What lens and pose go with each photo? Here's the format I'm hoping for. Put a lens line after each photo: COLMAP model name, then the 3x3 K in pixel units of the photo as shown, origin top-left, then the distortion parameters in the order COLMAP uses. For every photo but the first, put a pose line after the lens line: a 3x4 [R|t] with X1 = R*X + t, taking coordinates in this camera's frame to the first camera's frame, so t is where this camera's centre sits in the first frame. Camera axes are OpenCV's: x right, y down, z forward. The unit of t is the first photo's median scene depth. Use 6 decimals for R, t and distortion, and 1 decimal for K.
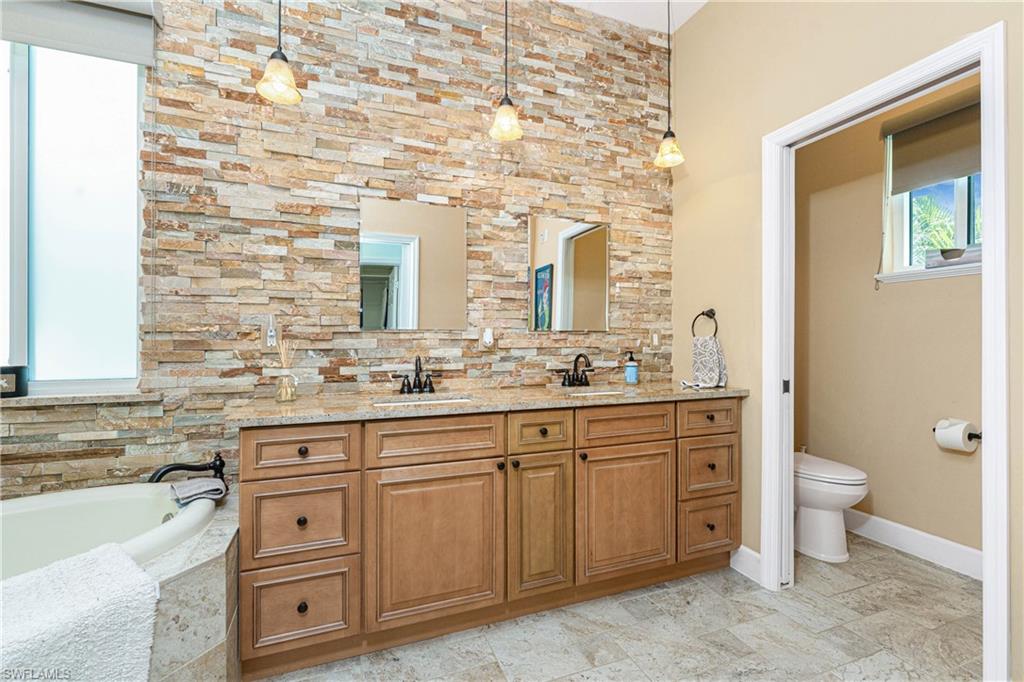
lens RADIAL K [[454.1, 0, 513.7], [0, 454.1, 340.3], [0, 0, 1]] dist [-0.001921, -0.001278]
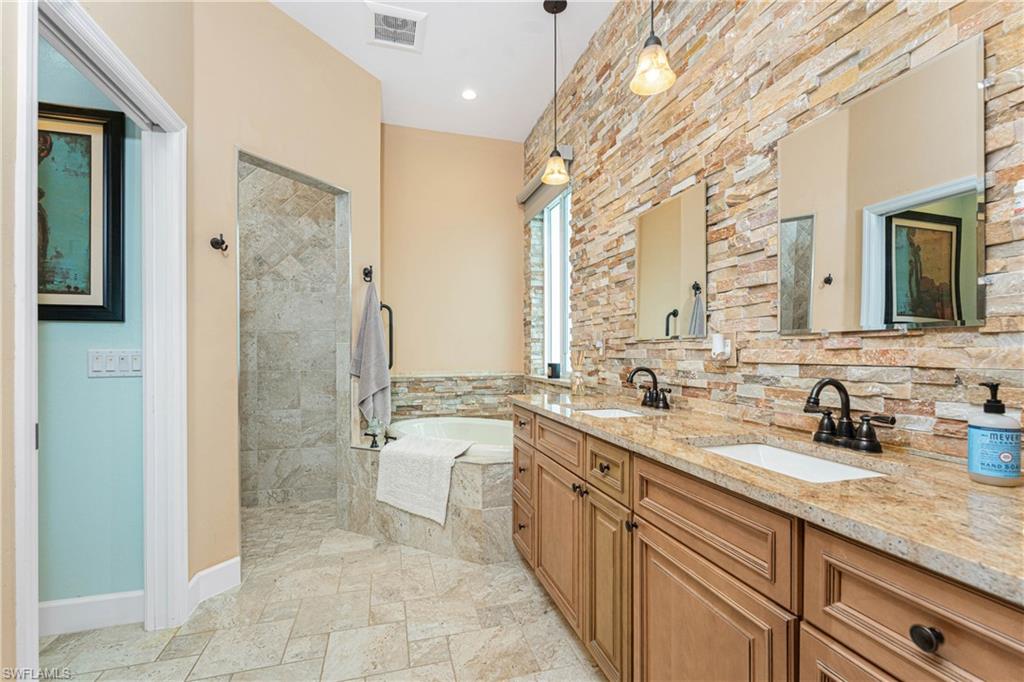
lens RADIAL K [[454.1, 0, 515.4], [0, 454.1, 354.6], [0, 0, 1]] dist [-0.001921, -0.001278]
pose [[-0.097784, 0.008931, -0.995168, 0.846371], [0.000336, 0.999960, 0.008941, -0.000446], [0.995208, 0.000540, -0.097783, 0.919397]]
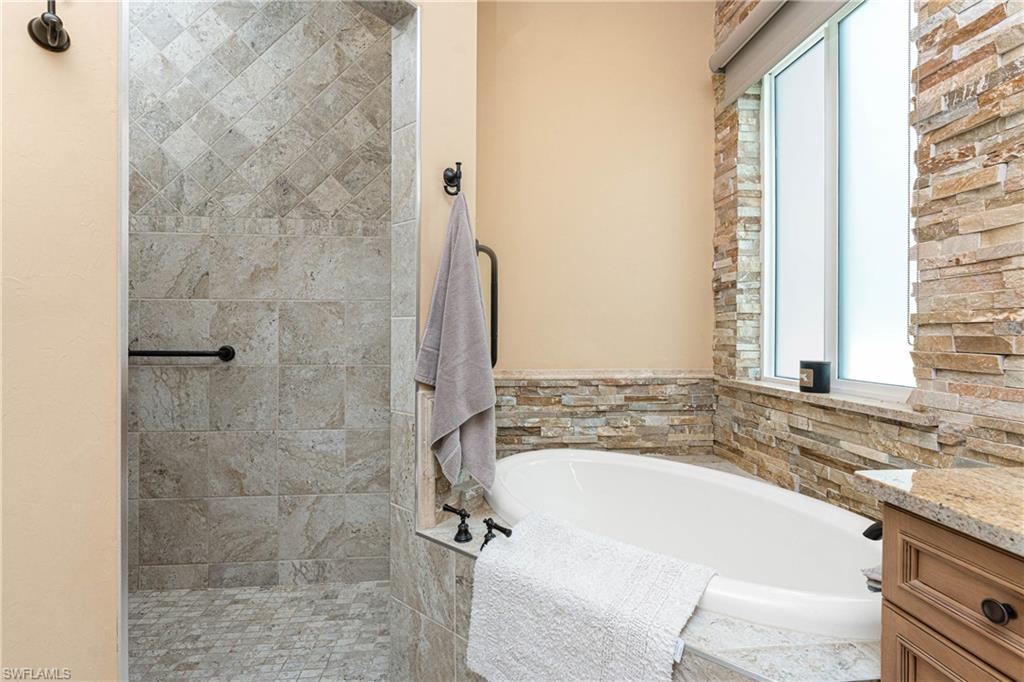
lens RADIAL K [[454.1, 0, 509.5], [0, 454.1, 333.5], [0, 0, 1]] dist [-0.001921, -0.001278]
pose [[-0.285278, -0.000575, -0.958445, 0.039067], [-0.005142, 0.999986, 0.000930, -0.002030], [0.958431, 0.005193, -0.285277, 0.570272]]
